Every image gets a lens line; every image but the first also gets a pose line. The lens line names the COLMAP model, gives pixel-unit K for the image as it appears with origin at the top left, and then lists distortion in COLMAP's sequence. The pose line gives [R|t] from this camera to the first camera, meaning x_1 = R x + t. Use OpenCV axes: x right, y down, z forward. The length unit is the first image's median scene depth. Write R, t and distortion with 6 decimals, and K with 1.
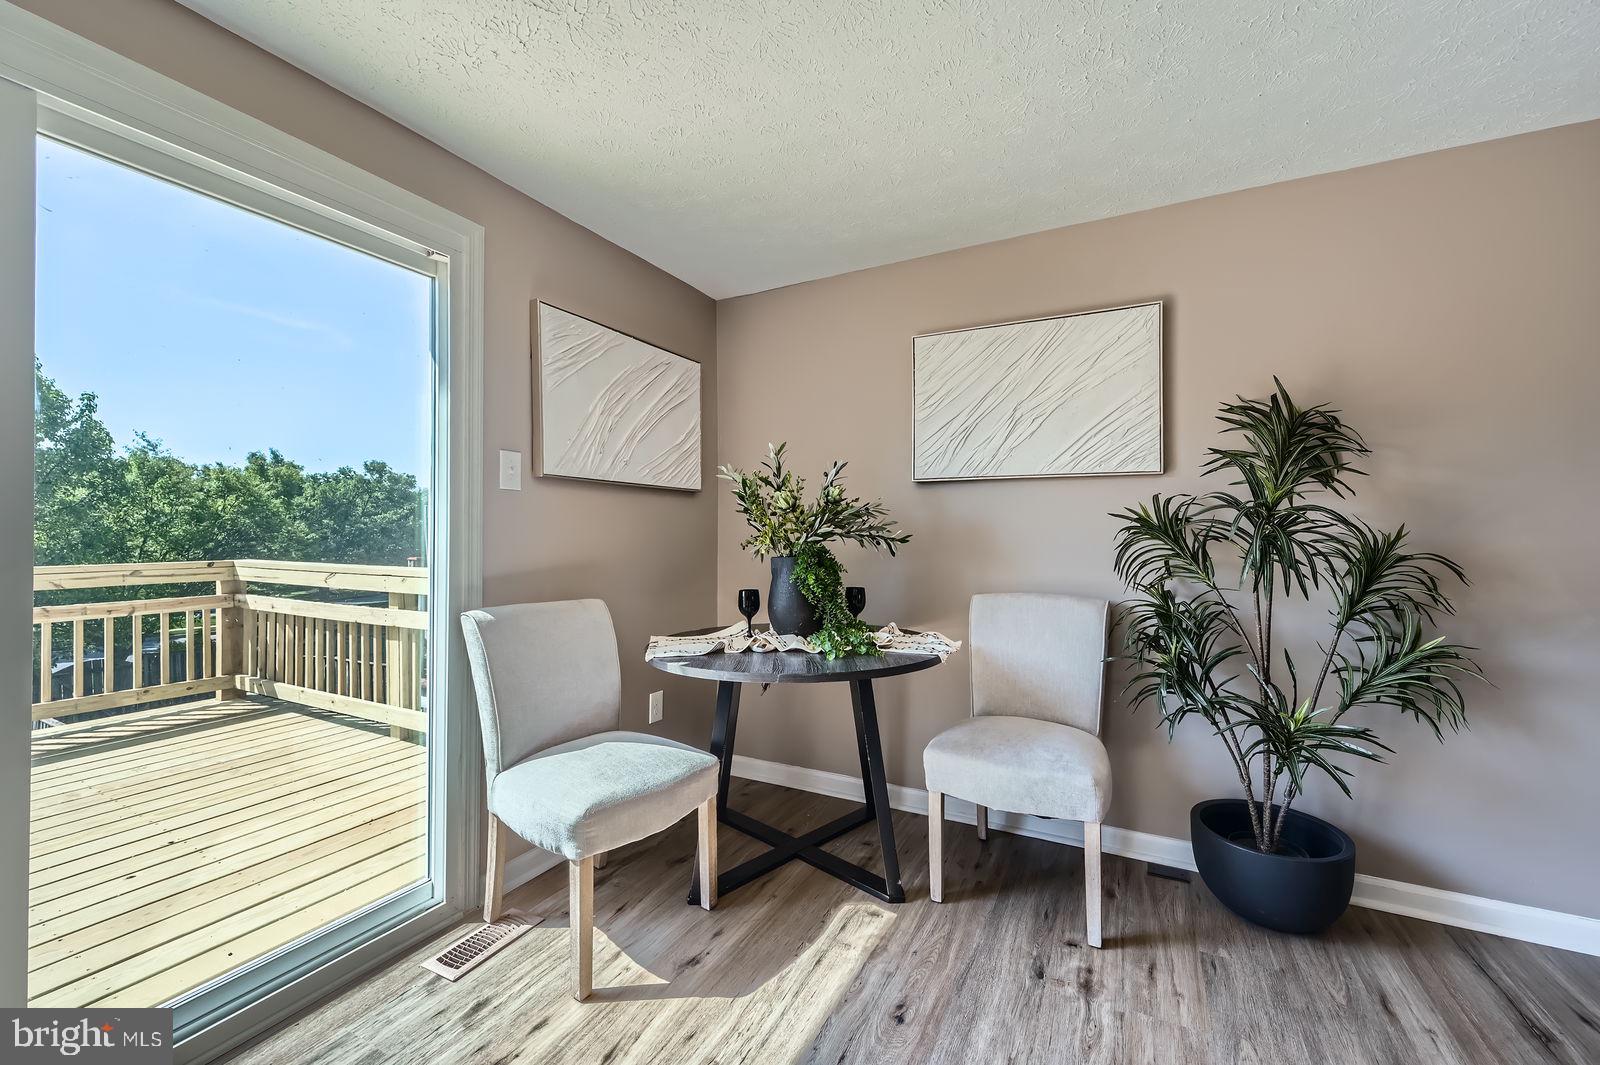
lens RADIAL K [[638.0, 0, 809.5], [0, 638.0, 533.4], [0, 0, 1]] dist [0.000433, -0.000965]
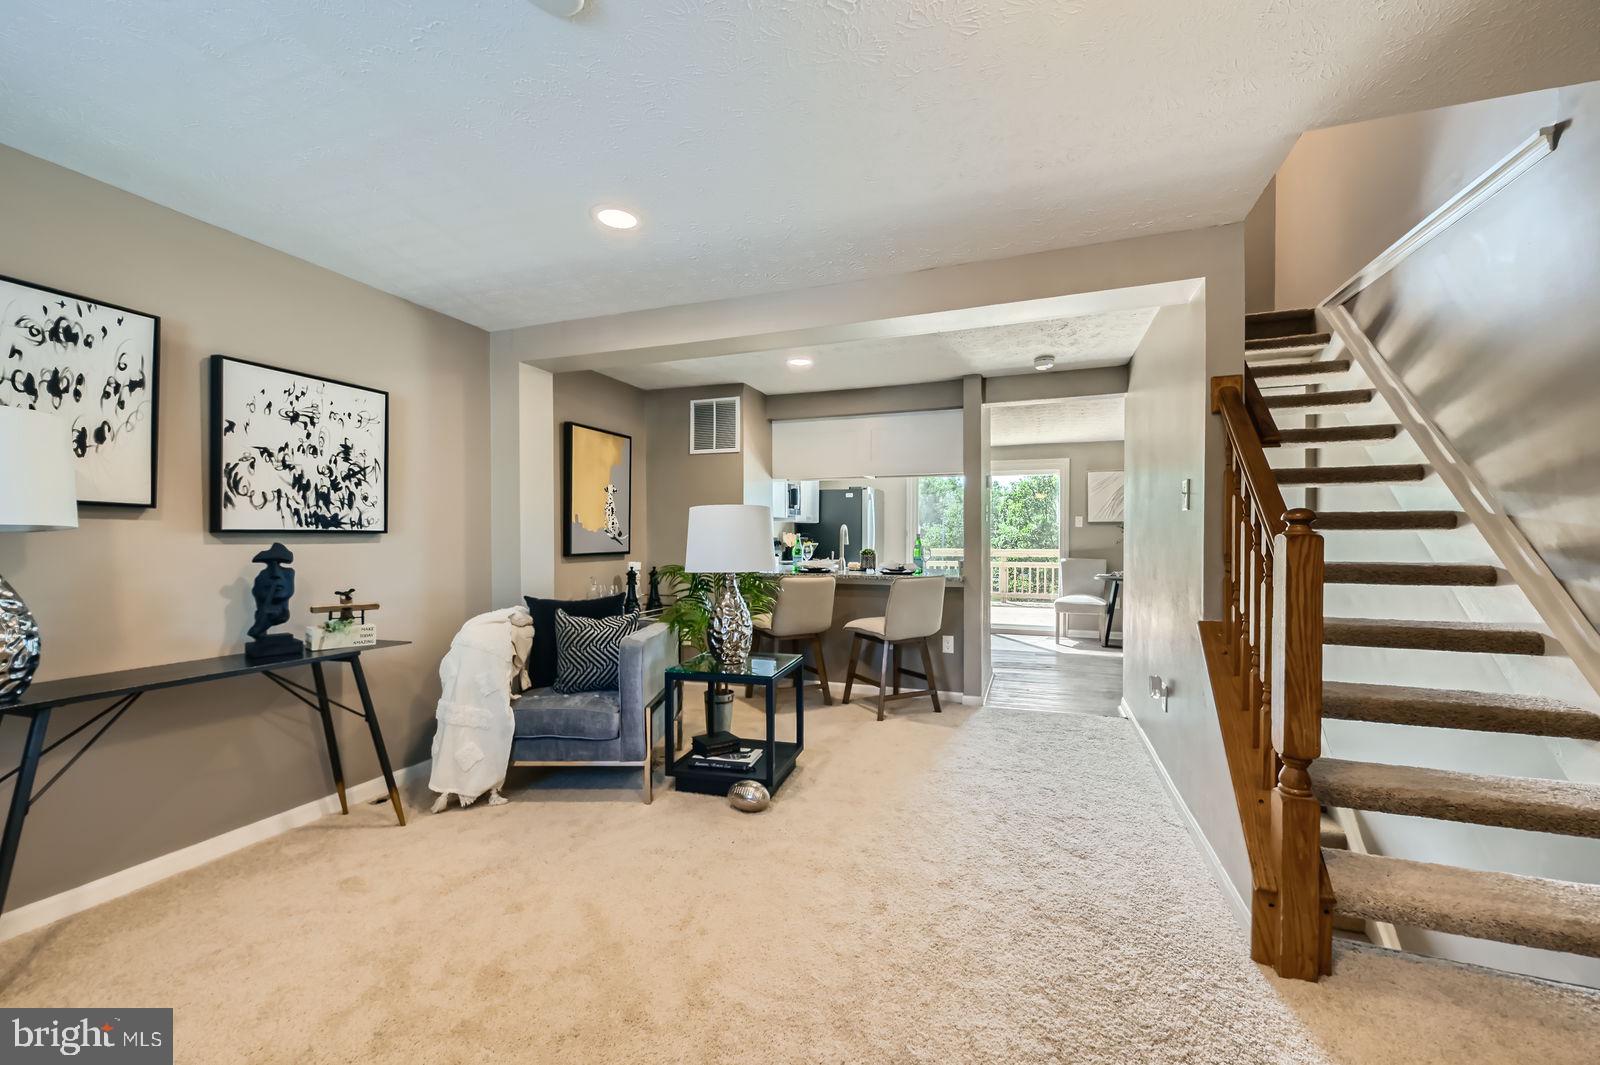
lens RADIAL K [[638.0, 0, 802.5], [0, 638.0, 545.9], [0, 0, 1]] dist [0.000433, -0.000965]
pose [[0.138714, 0.014402, -0.990228, 2.813337], [-0.000608, 0.999895, 0.014458, -0.012031], [0.990332, -0.001403, 0.138708, -1.015230]]
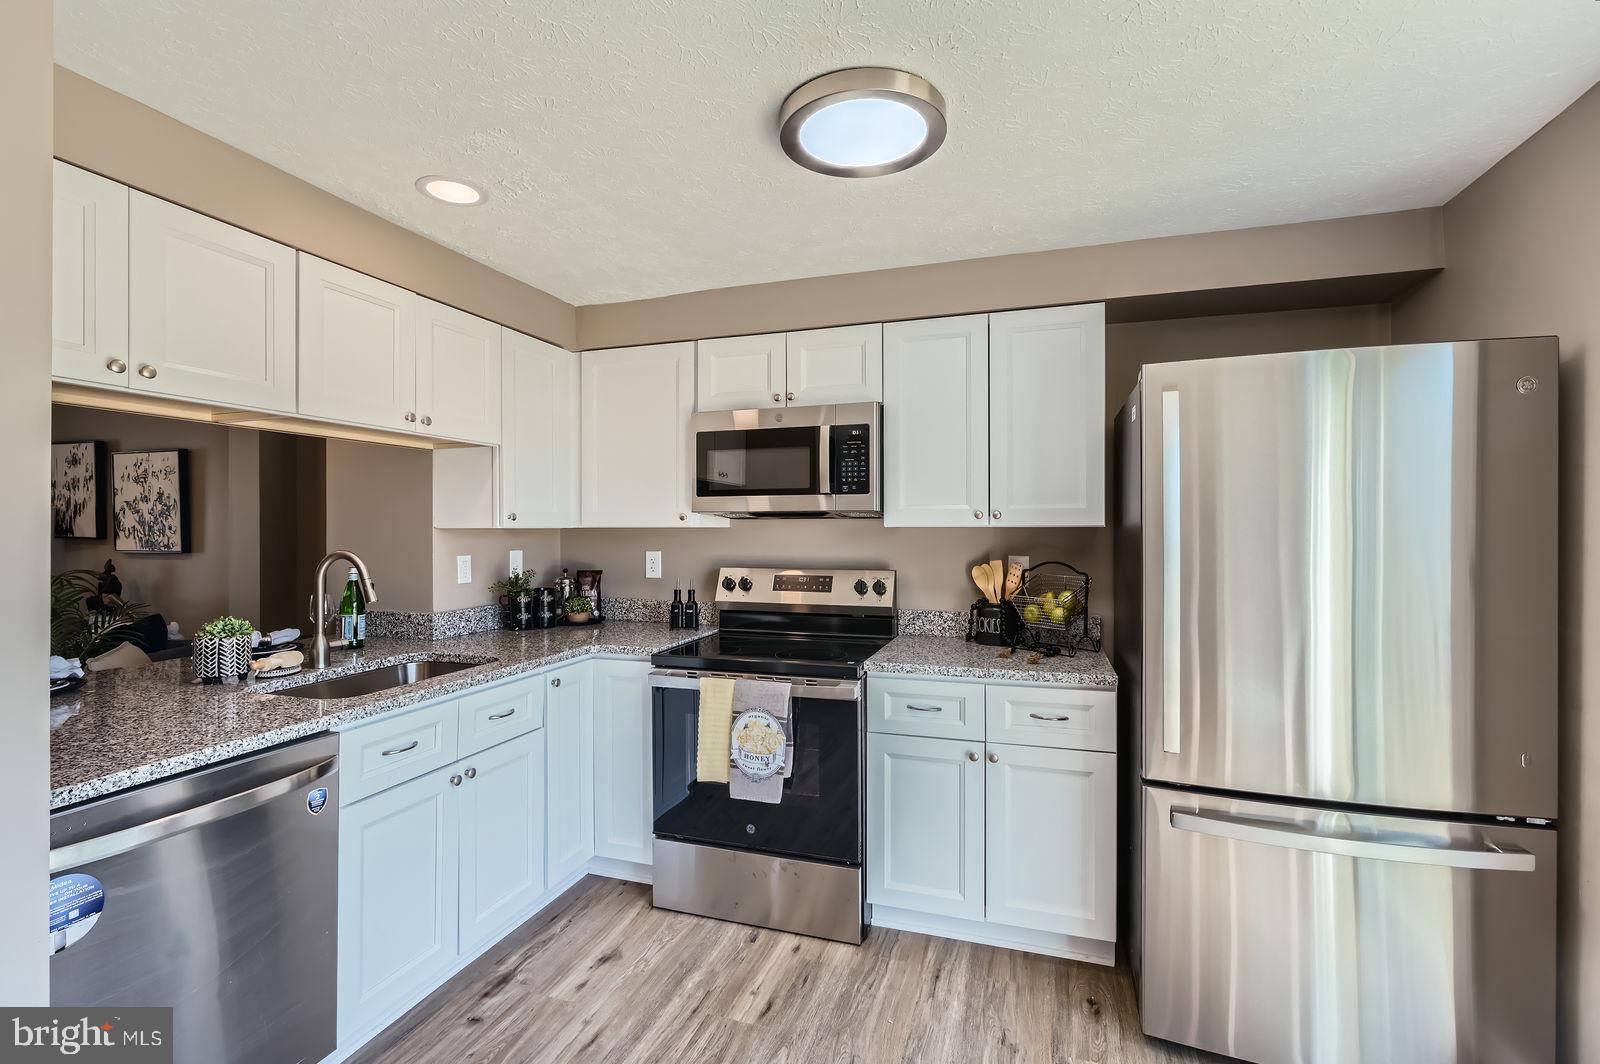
lens RADIAL K [[727.8, 0, 806.2], [0, 727.8, 525.9], [0, 0, 1]] dist [0.005828, -0.000033]
pose [[-0.988413, -0.000231, -0.151791, -0.069870], [0.000176, 0.999996, -0.002665, -0.090205], [0.151791, -0.002661, -0.988409, 0.615960]]
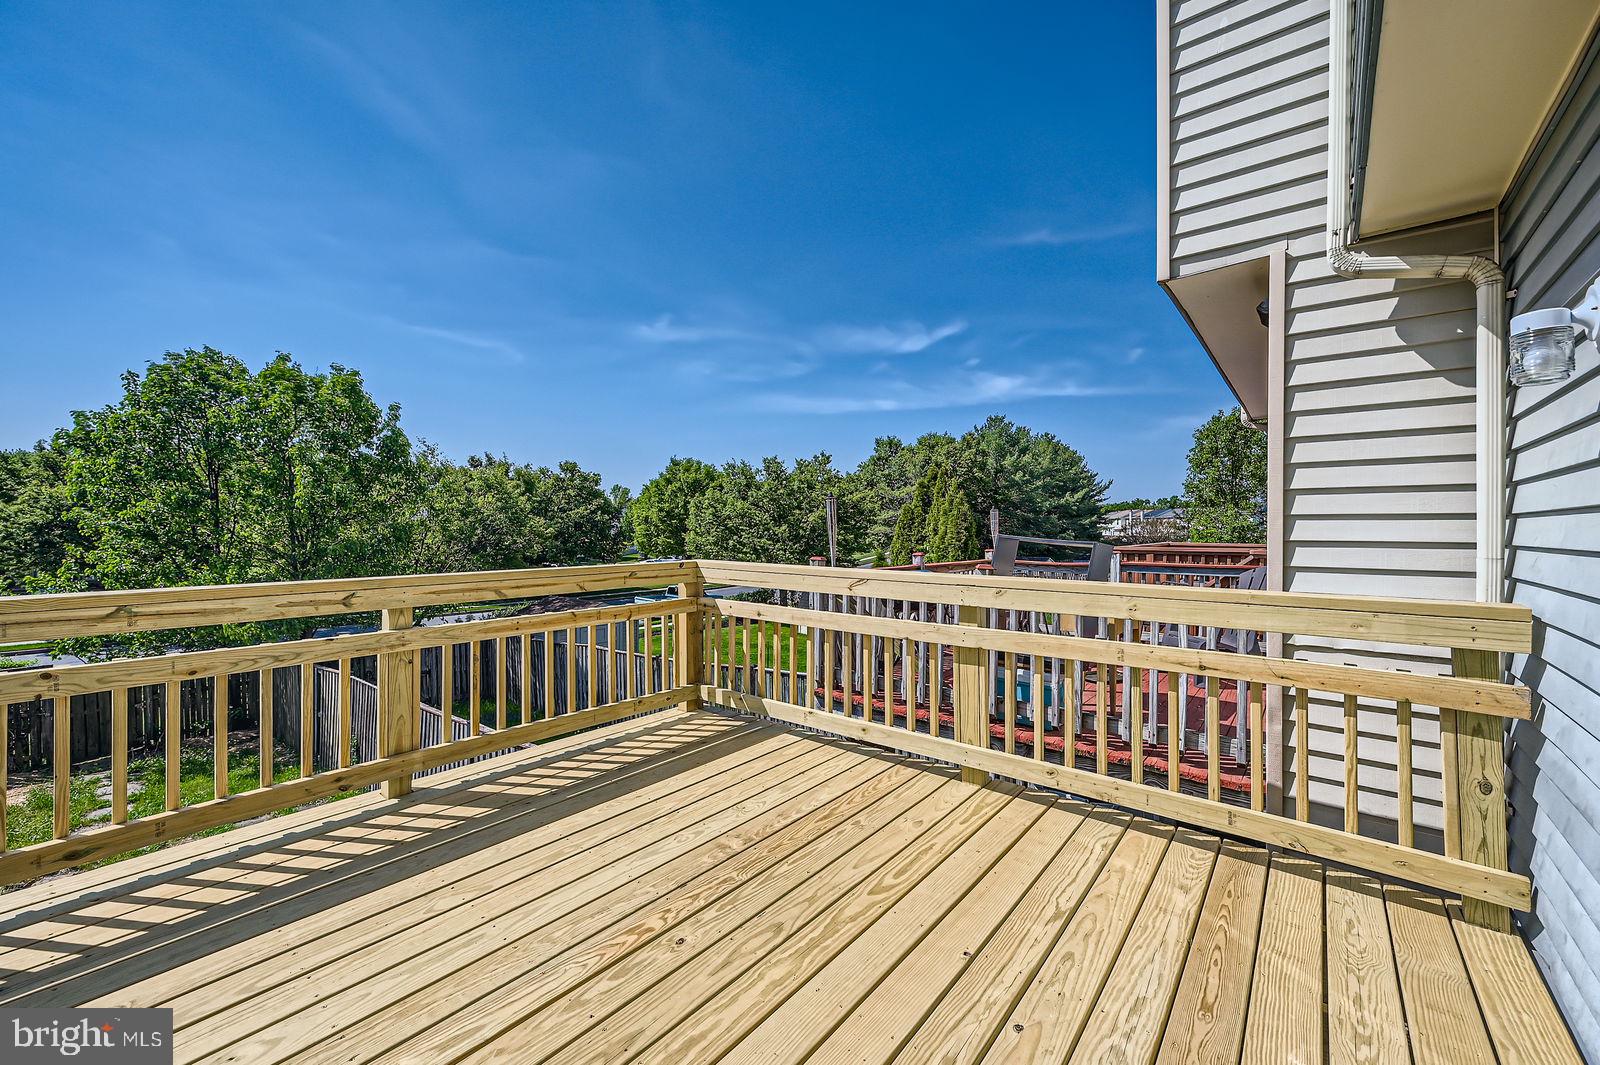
lens RADIAL K [[638.0, 0, 790.2], [0, 638.0, 510.6], [0, 0, 1]] dist [0.000433, -0.000965]
pose [[0.979103, -0.006937, -0.203247, -1.142681], [0.001889, 0.999685, -0.025022, -0.014462], [0.203357, 0.024115, 0.978808, 0.231121]]
